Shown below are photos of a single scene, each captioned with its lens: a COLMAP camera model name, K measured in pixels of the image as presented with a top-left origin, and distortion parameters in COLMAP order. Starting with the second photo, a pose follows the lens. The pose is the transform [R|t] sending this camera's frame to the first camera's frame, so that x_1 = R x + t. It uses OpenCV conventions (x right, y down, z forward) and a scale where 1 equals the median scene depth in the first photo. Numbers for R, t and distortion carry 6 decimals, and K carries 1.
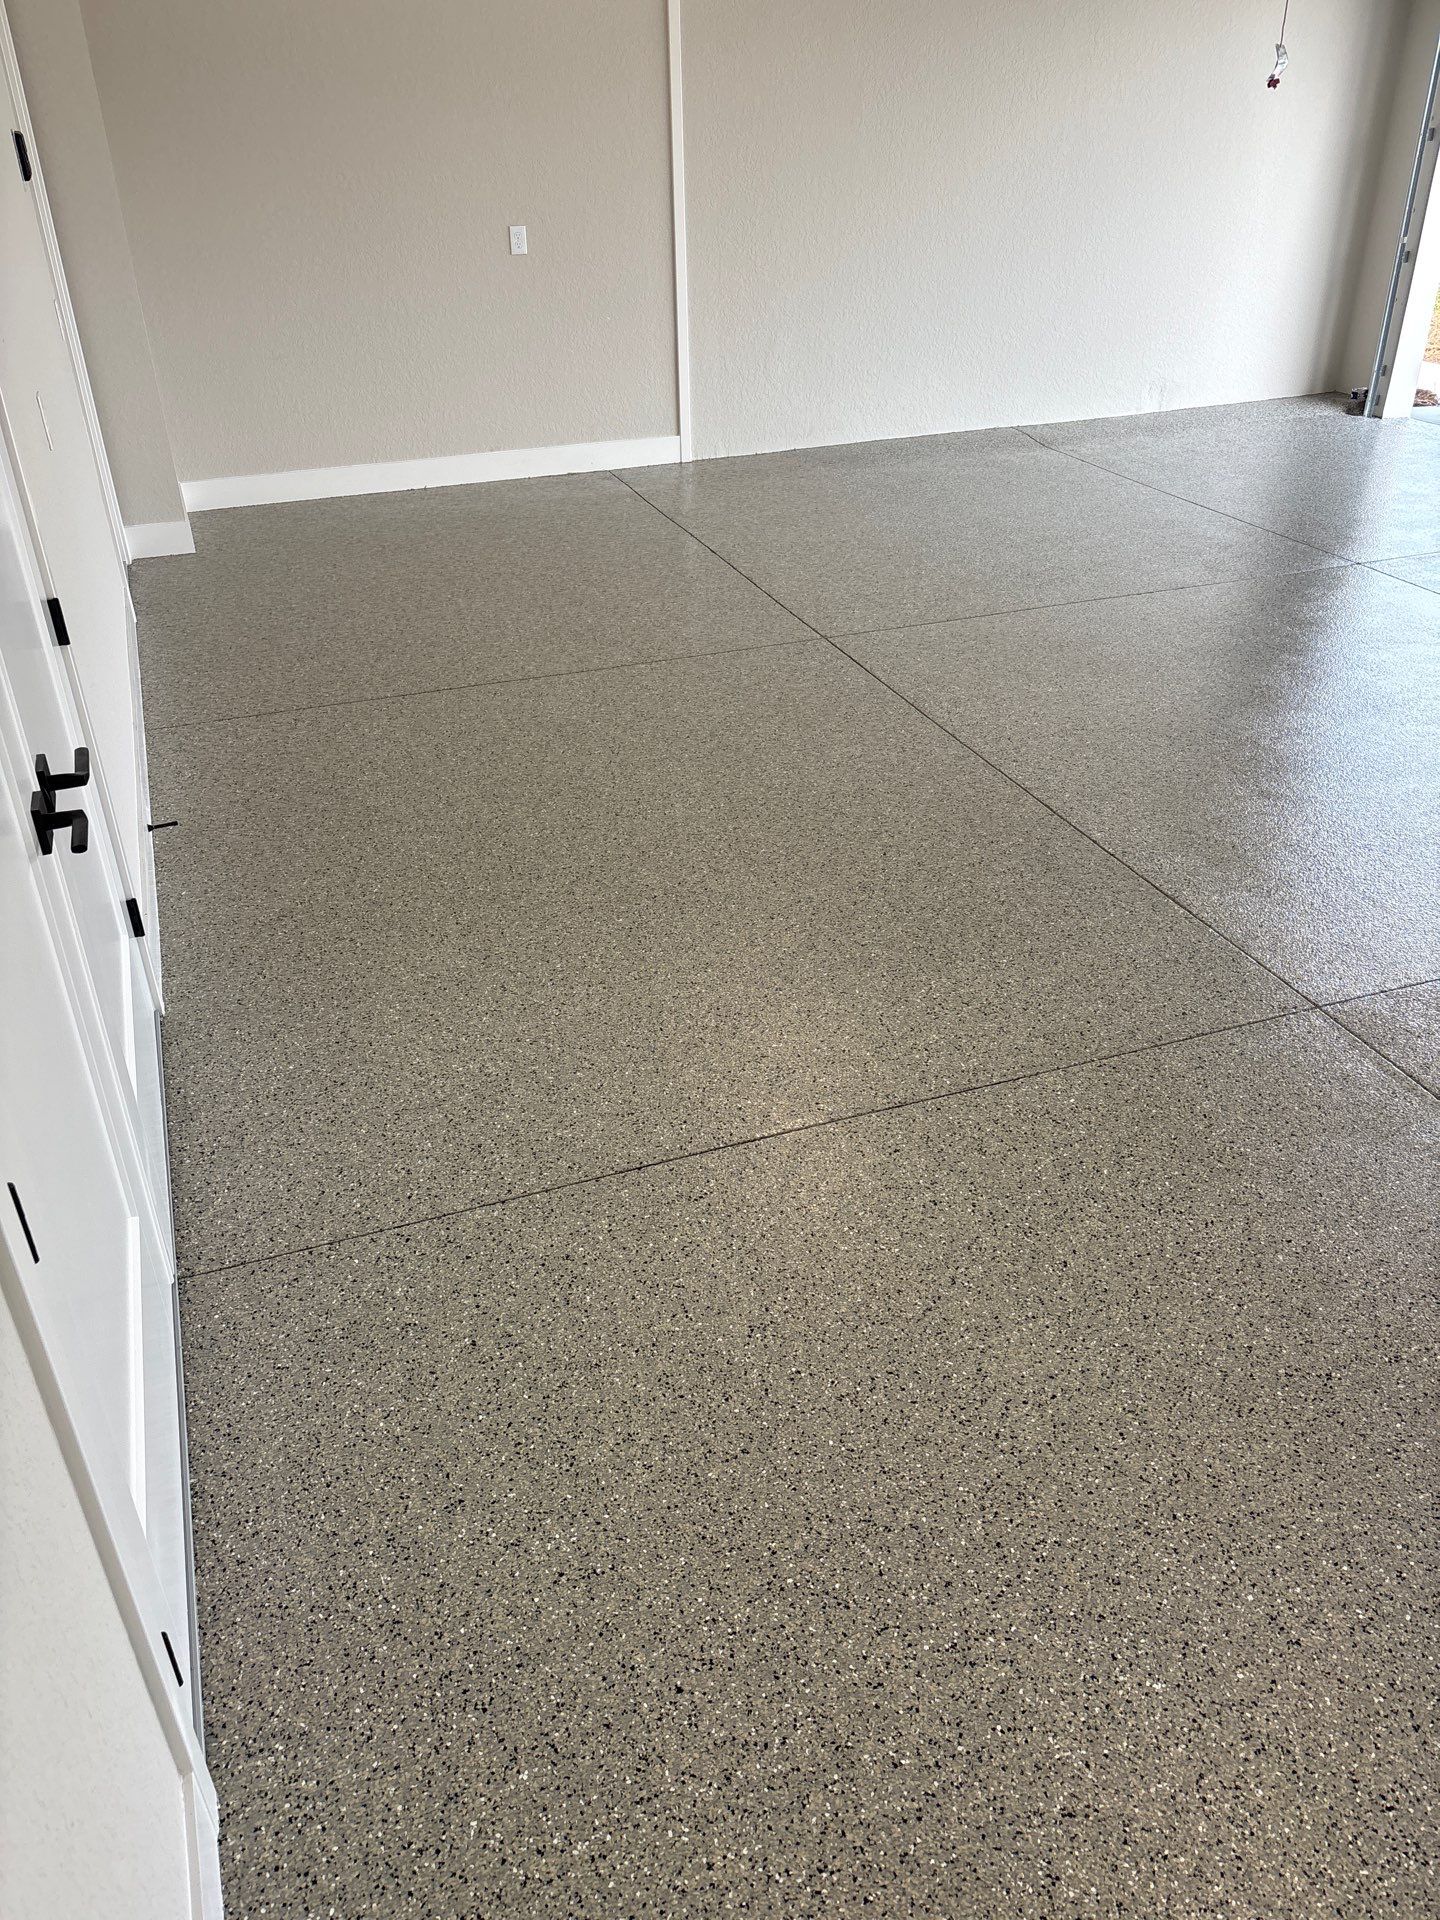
lens RADIAL K [[1445.1, 0, 713.0], [0, 1445.1, 949.7], [0, 0, 1]] dist [0.030722, -0.037330]
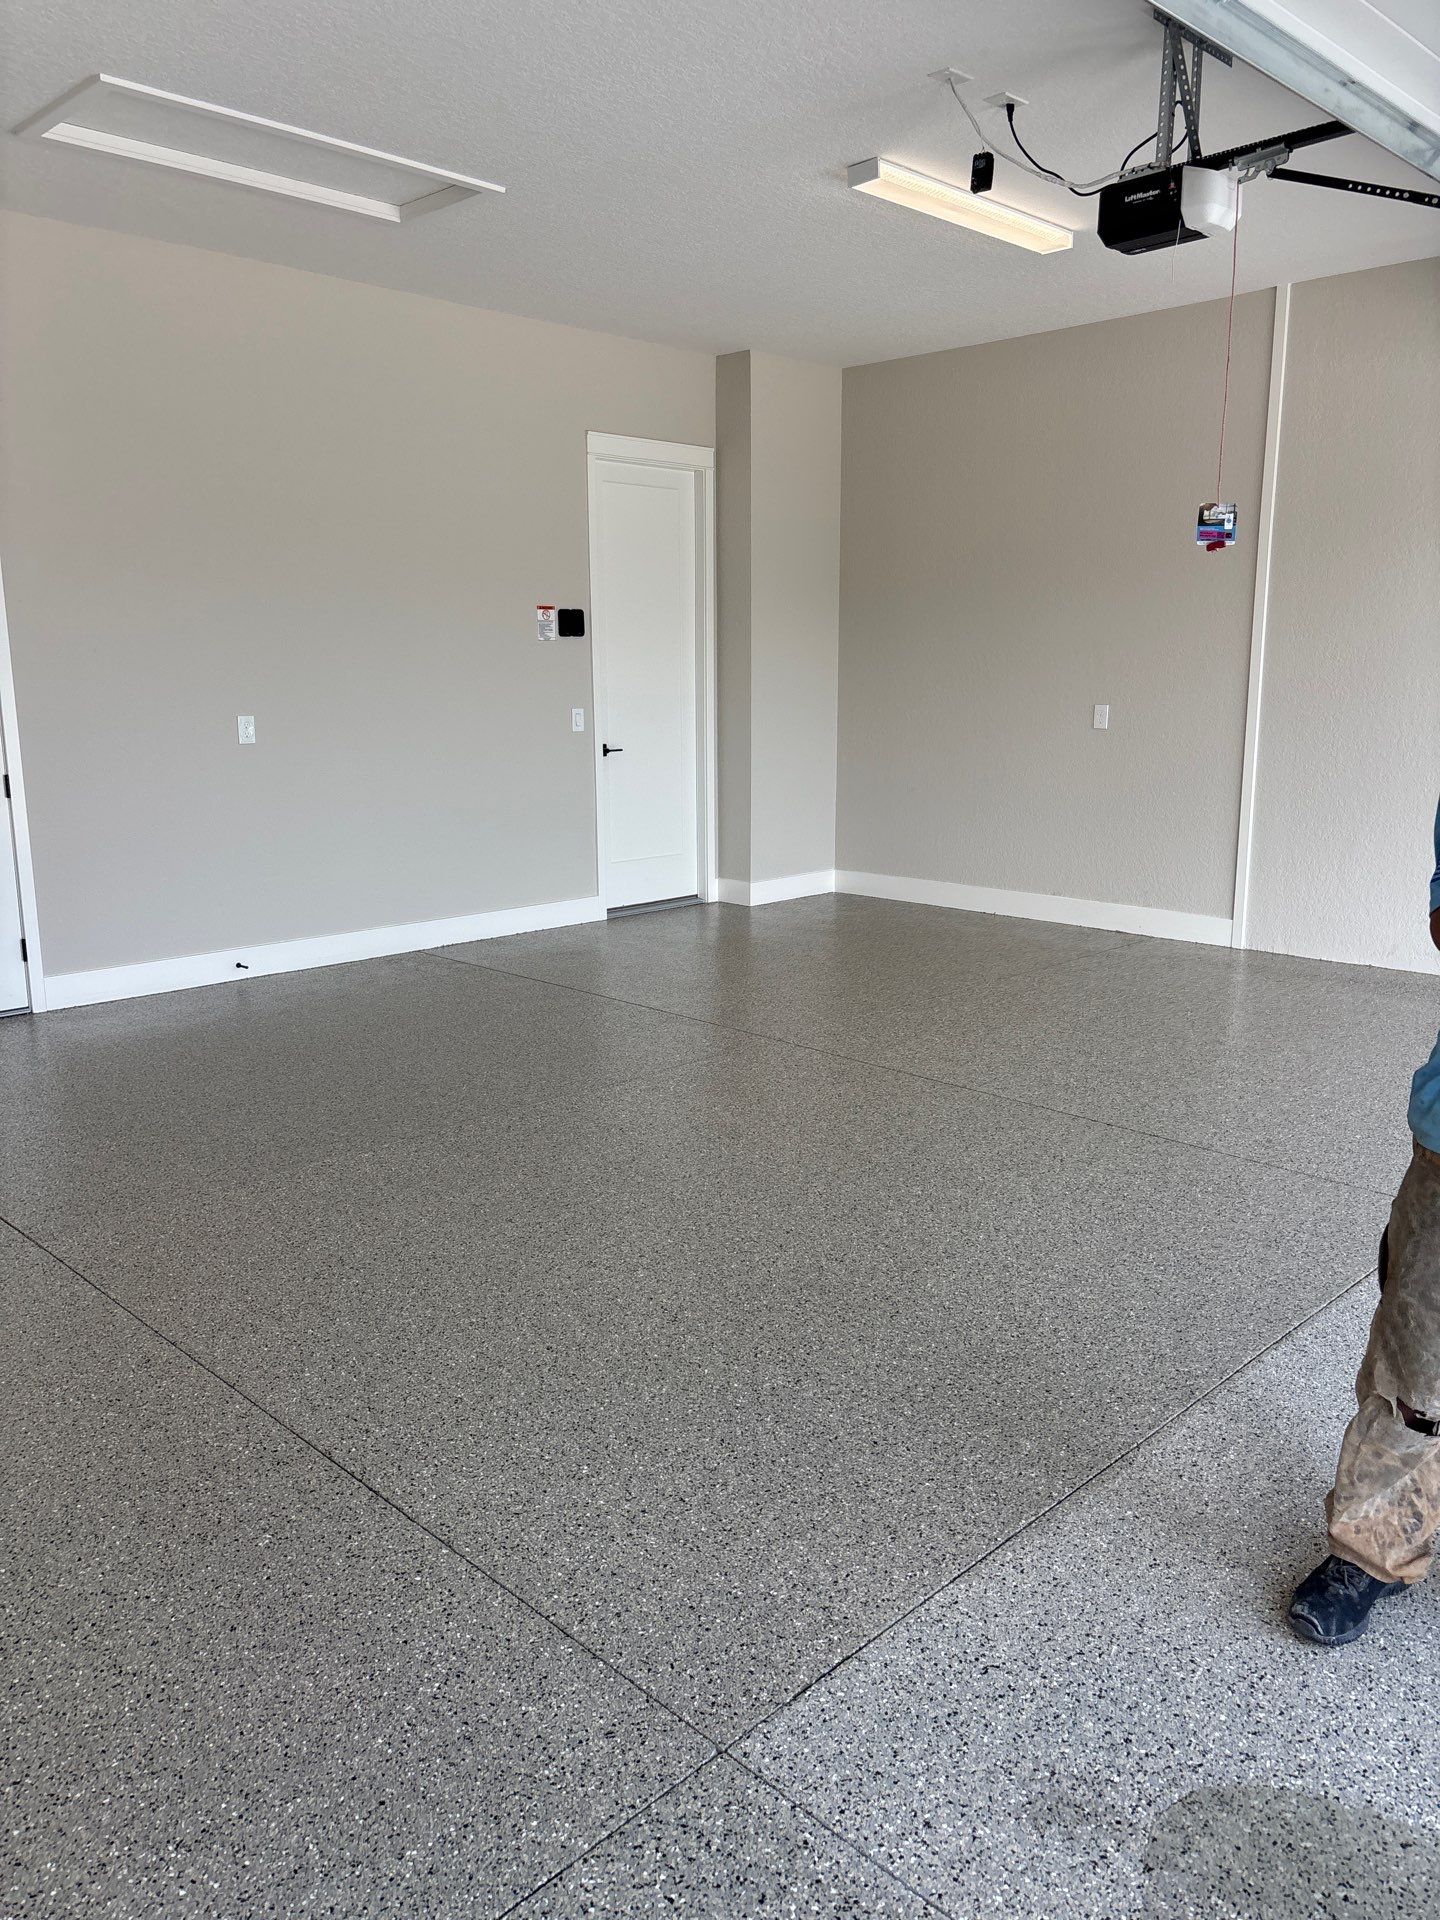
lens RADIAL K [[1456.4, 0, 727.7], [0, 1456.4, 954.1], [0, 0, 1]] dist [0.083527, -0.214019]
pose [[0.440467, 0.192536, -0.876880, 0.671185], [-0.469422, 0.881968, -0.042142, -0.147655], [0.765266, 0.430189, 0.478858, 0.323485]]
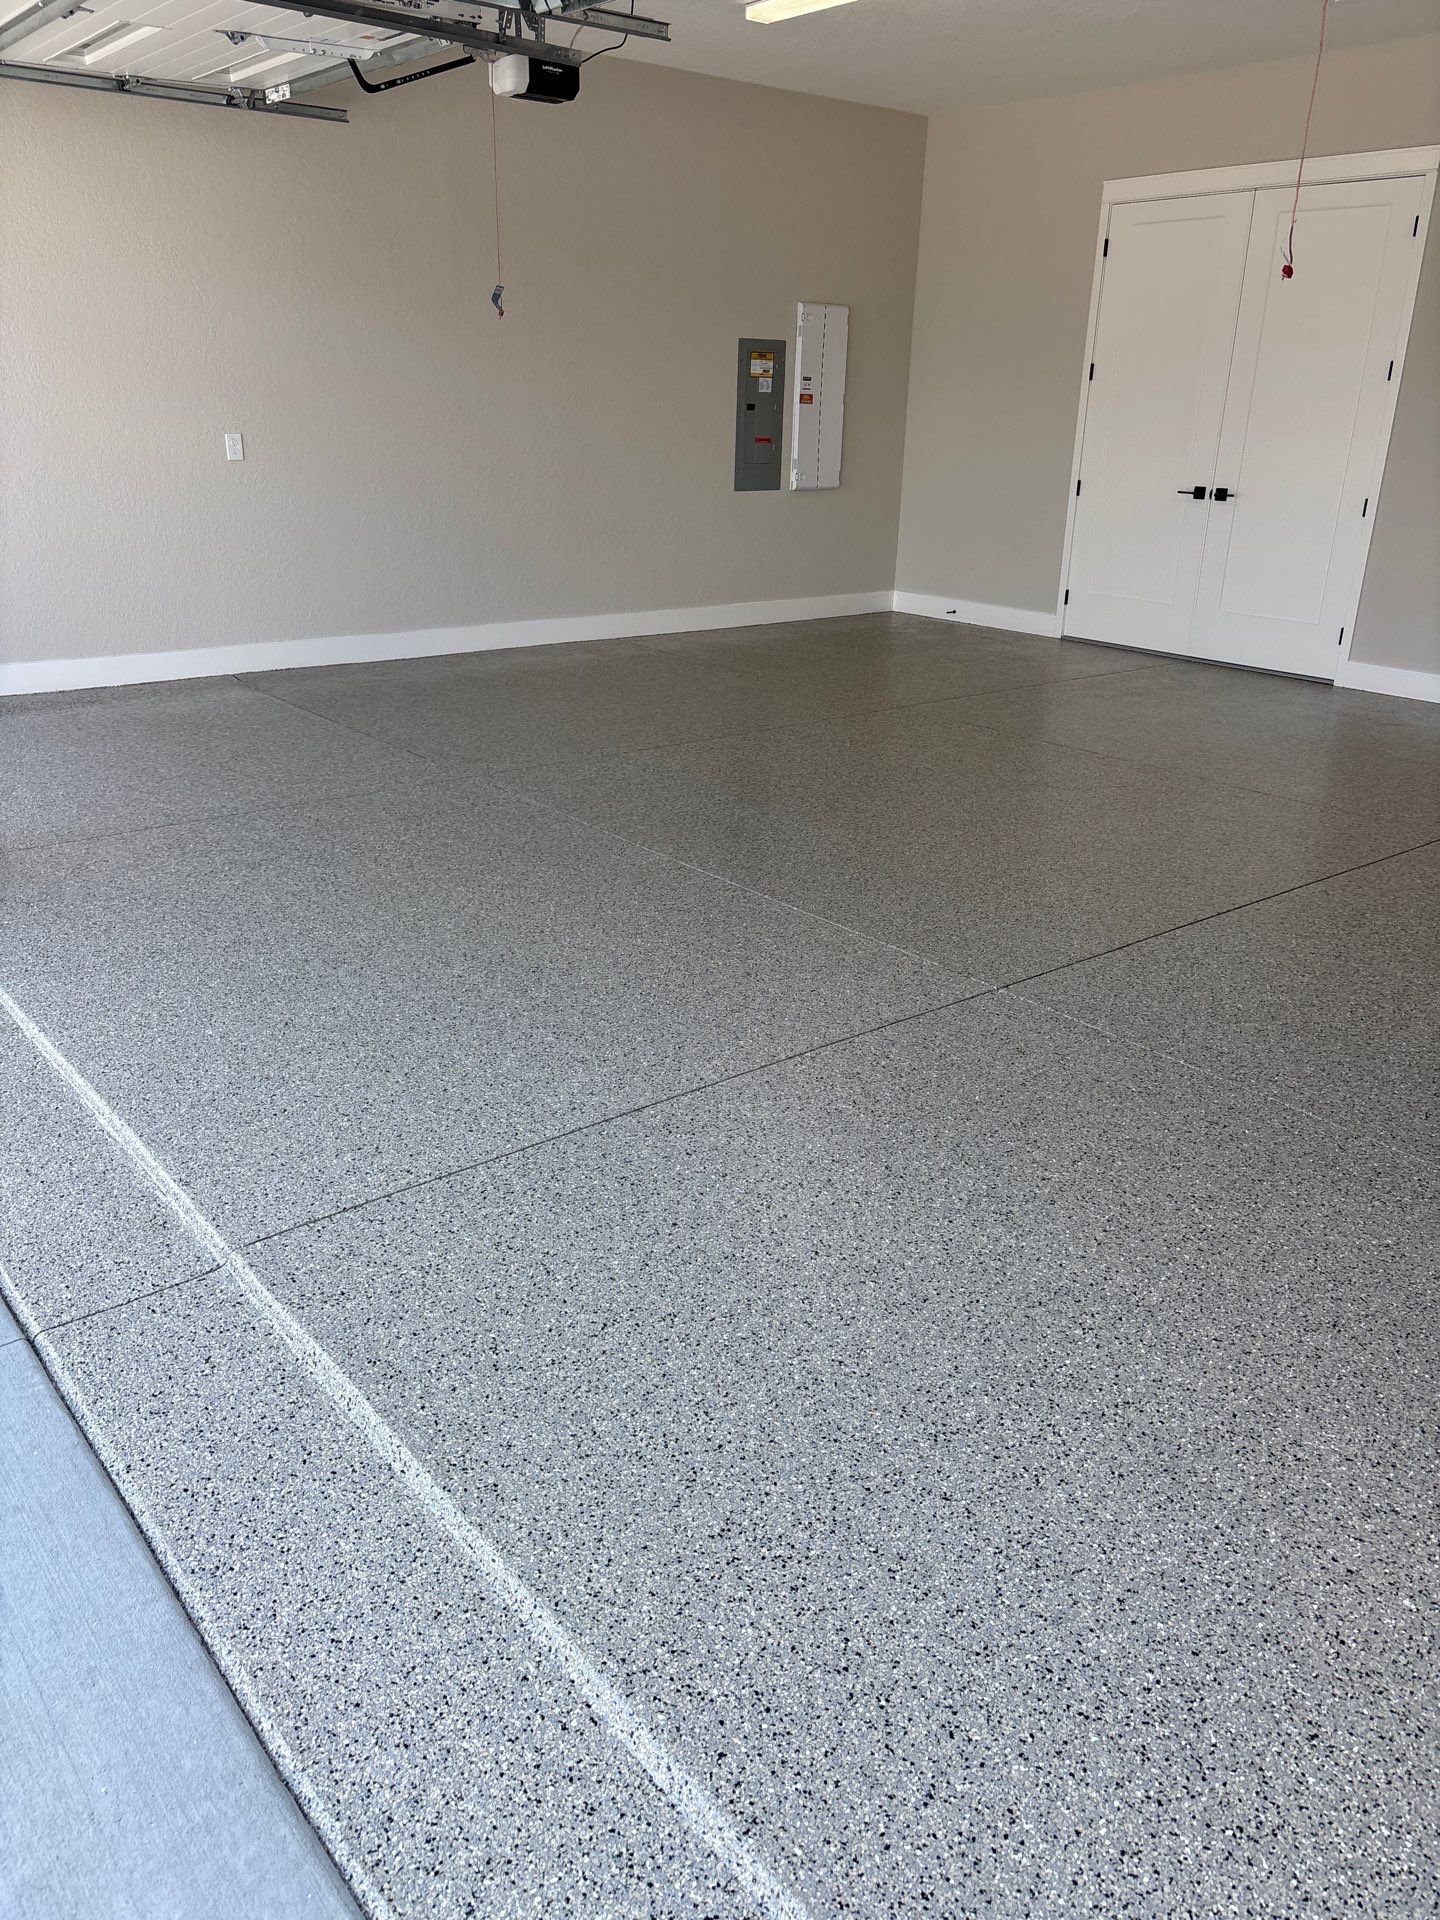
lens RADIAL K [[1429.6, 0, 696.1], [0, 1429.6, 982.8], [0, 0, 1]] dist [0.062328, -0.076474]
pose [[-0.947553, 0.118568, -0.296791, 0.600124], [-0.169334, 0.601324, 0.780856, -0.584146], [0.271051, 0.790159, -0.549709, 1.041639]]
